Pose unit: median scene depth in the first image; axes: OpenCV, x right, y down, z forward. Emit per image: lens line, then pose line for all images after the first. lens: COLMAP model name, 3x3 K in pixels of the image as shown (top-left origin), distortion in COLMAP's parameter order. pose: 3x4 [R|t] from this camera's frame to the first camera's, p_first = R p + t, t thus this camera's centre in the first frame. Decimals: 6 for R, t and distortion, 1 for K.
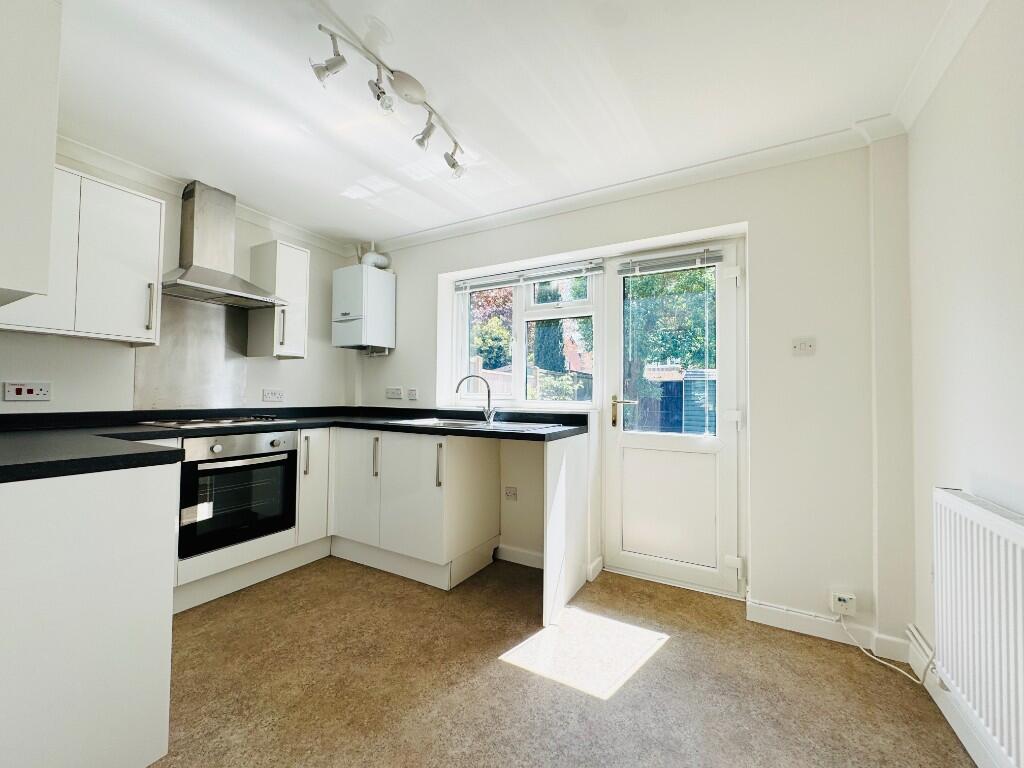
lens RADIAL K [[407.9, 0, 512.0], [0, 407.9, 384.0], [0, 0, 1]] dist [-0.006335, 0.000015]
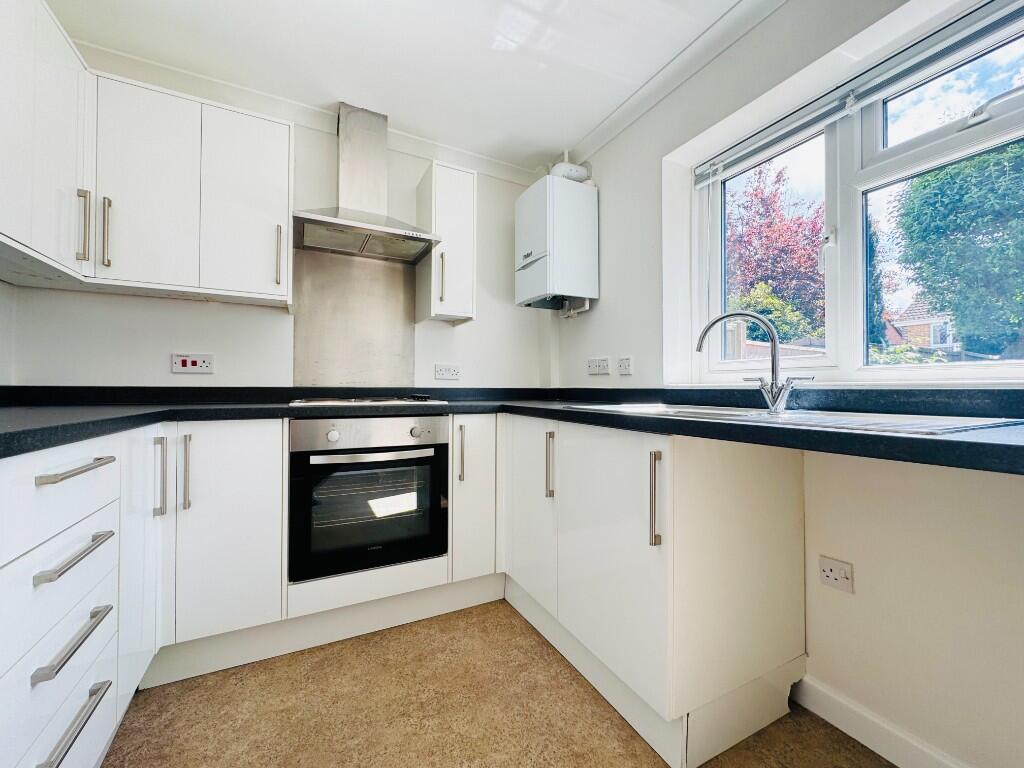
lens RADIAL K [[407.9, 0, 512.0], [0, 407.9, 384.0], [0, 0, 1]] dist [-0.006335, 0.000015]
pose [[0.833127, -0.014364, -0.552895, -0.049553], [0.020497, 0.999778, 0.004913, 0.054532], [0.552701, -0.015426, 0.833237, 0.447530]]
